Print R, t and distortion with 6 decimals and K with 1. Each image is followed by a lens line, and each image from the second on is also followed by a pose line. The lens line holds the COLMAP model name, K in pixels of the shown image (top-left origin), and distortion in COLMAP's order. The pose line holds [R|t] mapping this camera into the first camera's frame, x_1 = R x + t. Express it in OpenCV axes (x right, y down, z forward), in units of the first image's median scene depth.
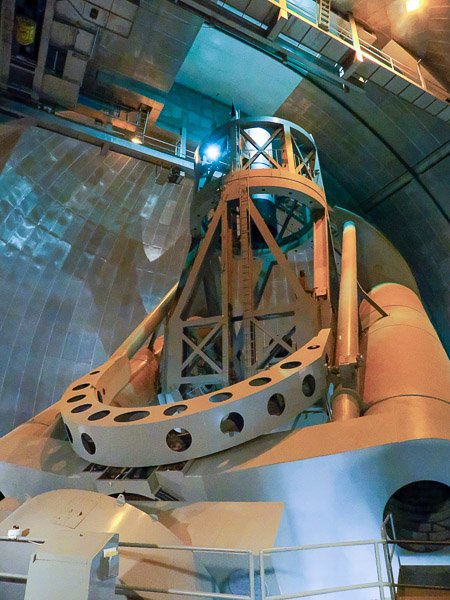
lens RADIAL K [[436.9, 0, 224.7], [0, 436.9, 298.1], [0, 0, 1]] dist [-0.008923, -0.003773]
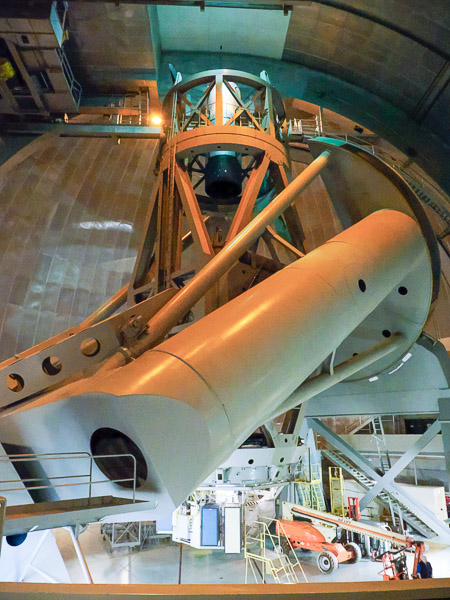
lens RADIAL K [[436.9, 0, 224.7], [0, 436.9, 298.1], [0, 0, 1]] dist [-0.008923, -0.003773]
pose [[0.905247, -0.119843, -0.407634, 0.434014], [0.167102, 0.982504, 0.082237, 0.014732], [0.390646, -0.142561, 0.909435, 0.038287]]
